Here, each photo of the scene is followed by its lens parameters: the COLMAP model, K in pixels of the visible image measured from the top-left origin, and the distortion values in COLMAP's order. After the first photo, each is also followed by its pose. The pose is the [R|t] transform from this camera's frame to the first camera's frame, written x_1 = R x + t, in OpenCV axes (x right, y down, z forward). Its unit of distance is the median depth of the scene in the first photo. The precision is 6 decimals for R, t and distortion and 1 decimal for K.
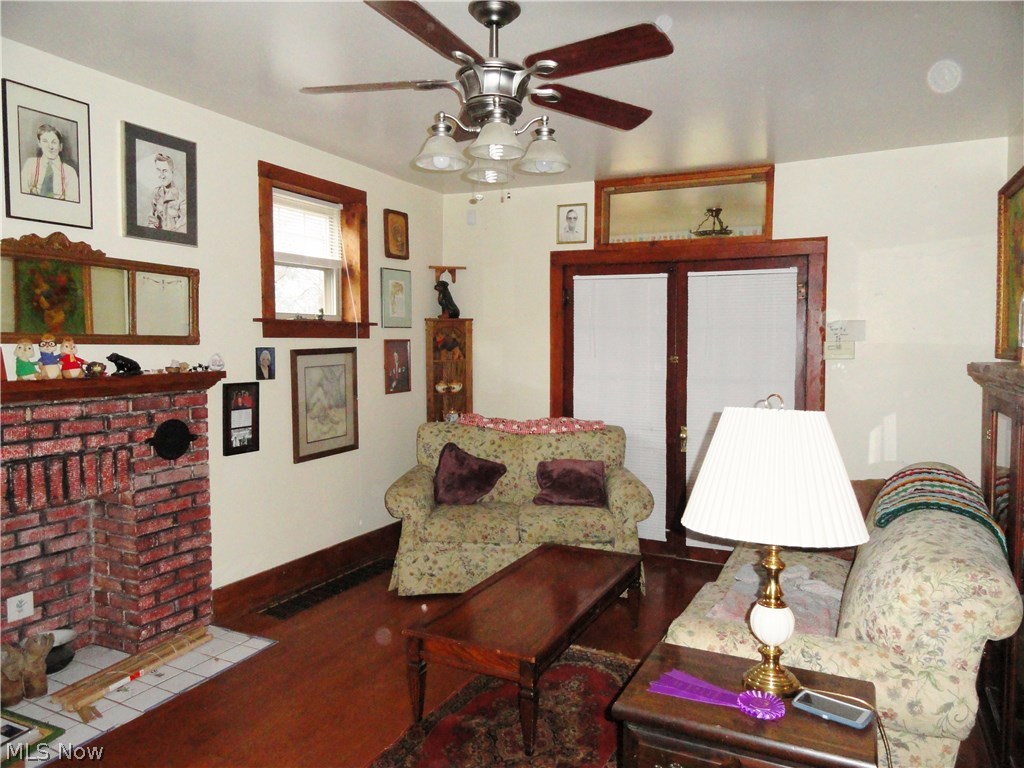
lens RADIAL K [[709.5, 0, 512.9], [0, 709.5, 383.8], [0, 0, 1]] dist [0.003521, -0.003013]
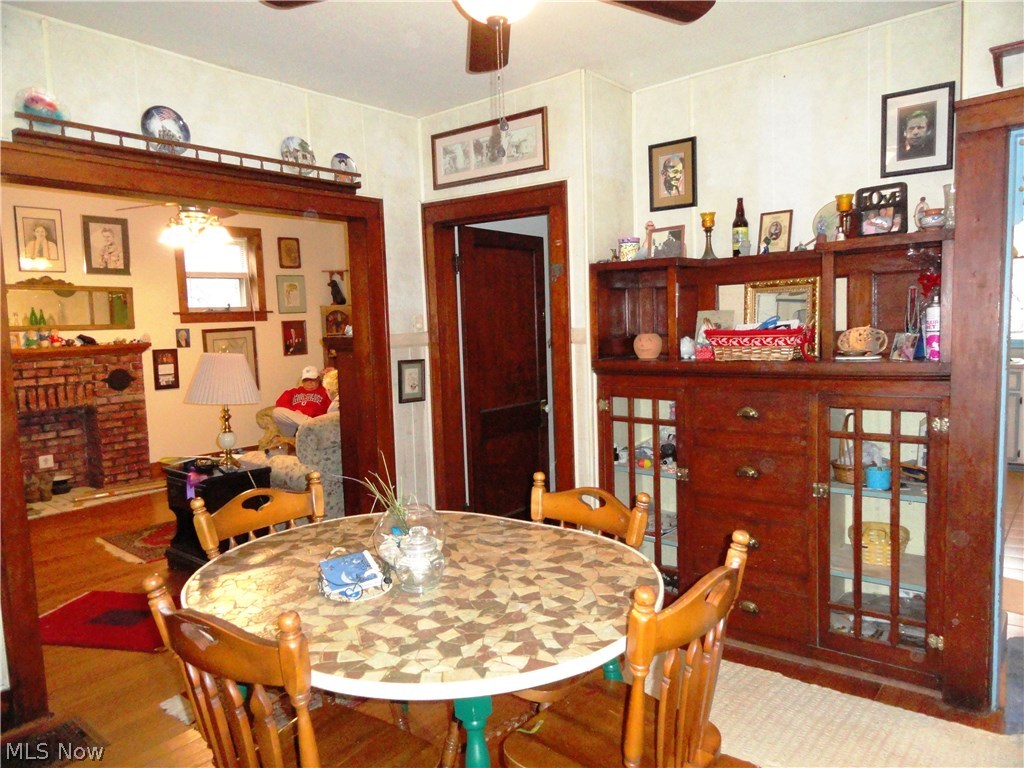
lens RADIAL K [[709.5, 0, 515.7], [0, 709.5, 384.0], [0, 0, 1]] dist [0.003521, -0.003013]
pose [[0.976493, -0.003092, -0.215526, 0.941533], [0.012473, 0.999032, 0.042179, 0.023852], [0.215187, -0.043876, 0.975587, -0.603962]]
